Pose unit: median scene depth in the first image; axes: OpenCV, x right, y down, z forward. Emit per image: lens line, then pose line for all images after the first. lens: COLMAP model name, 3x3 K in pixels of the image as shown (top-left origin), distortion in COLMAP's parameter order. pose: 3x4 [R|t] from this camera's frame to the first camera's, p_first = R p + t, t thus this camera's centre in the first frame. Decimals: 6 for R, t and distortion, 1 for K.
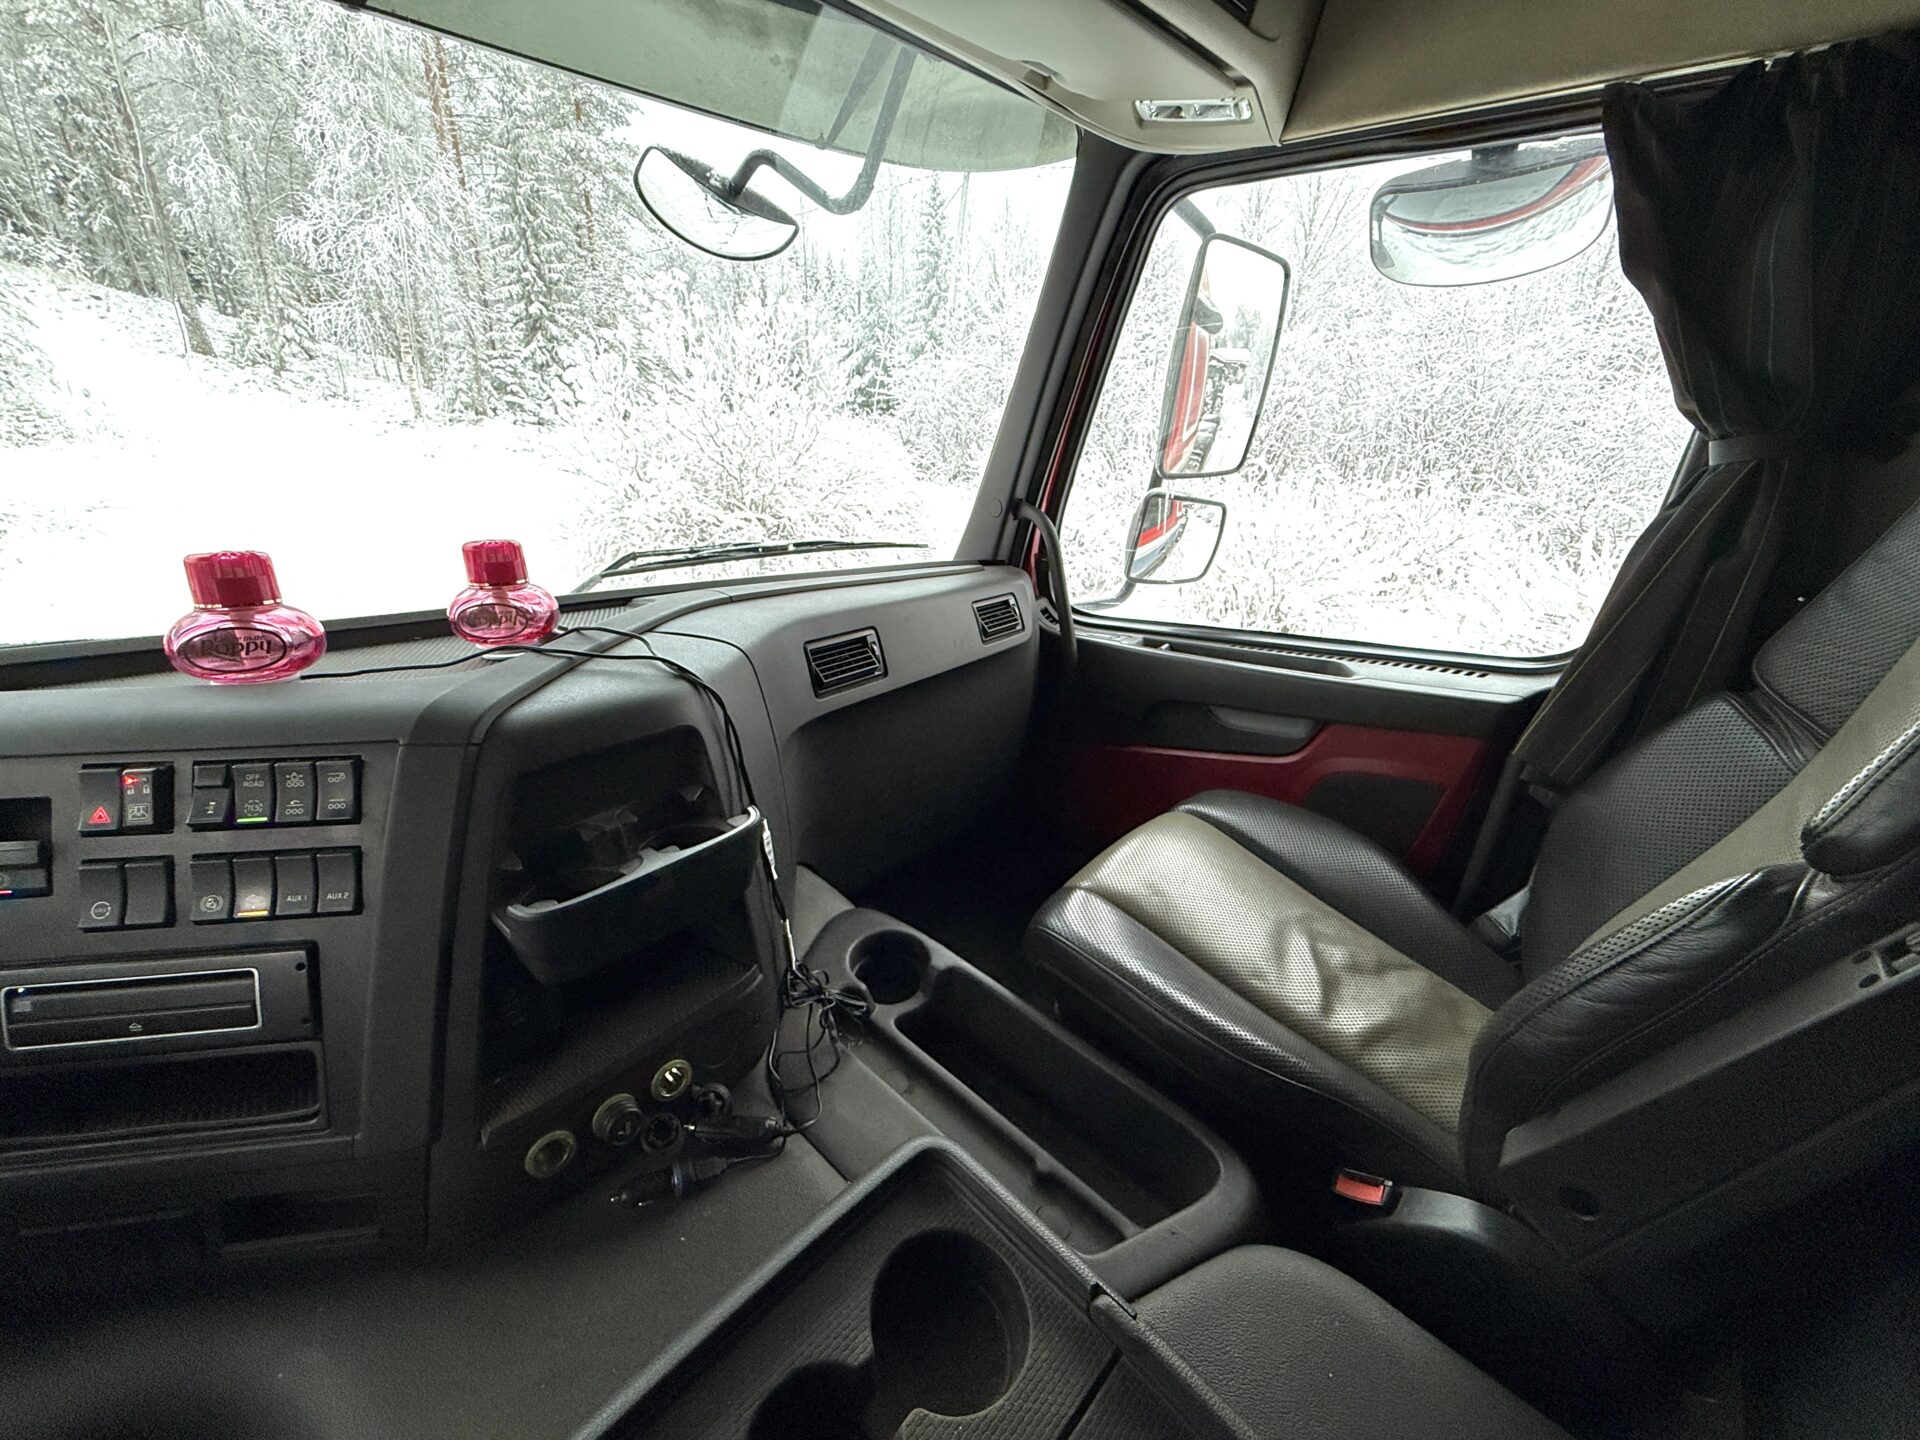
lens RADIAL K [[764.8, 0, 959.4], [0, 764.8, 713.9], [0, 0, 1]] dist [0.000669, -0.000728]
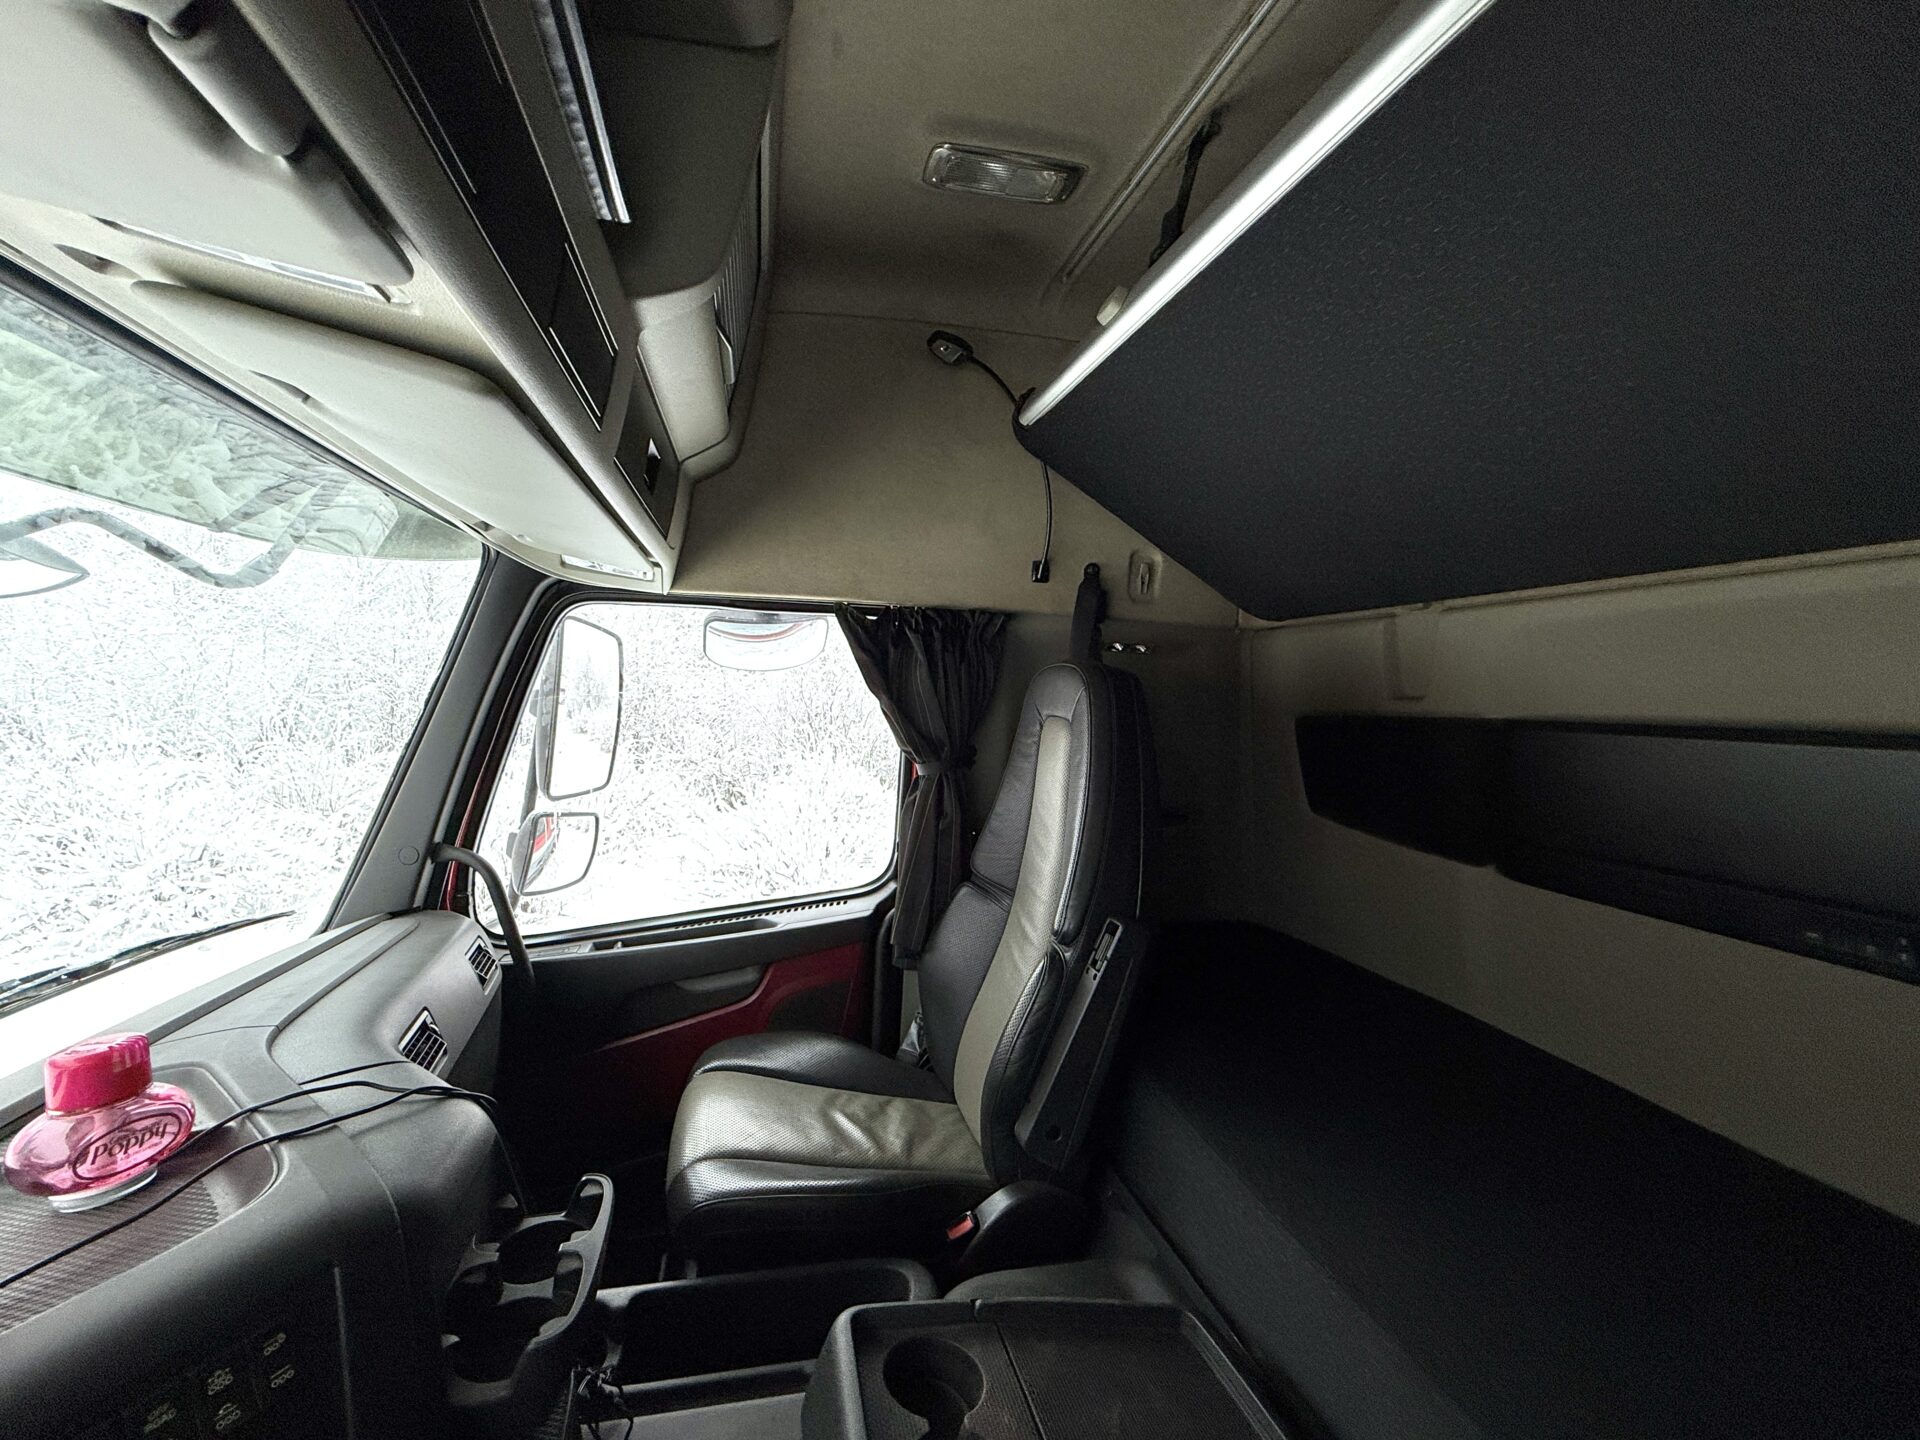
lens RADIAL K [[764.8, 0, 943.4], [0, 764.8, 721.7], [0, 0, 1]] dist [0.000669, -0.000728]
pose [[0.547402, -0.046458, 0.835579, -0.622840], [0.307179, 0.939918, -0.148979, -0.124304], [-0.778455, 0.338224, 0.528784, -0.157773]]
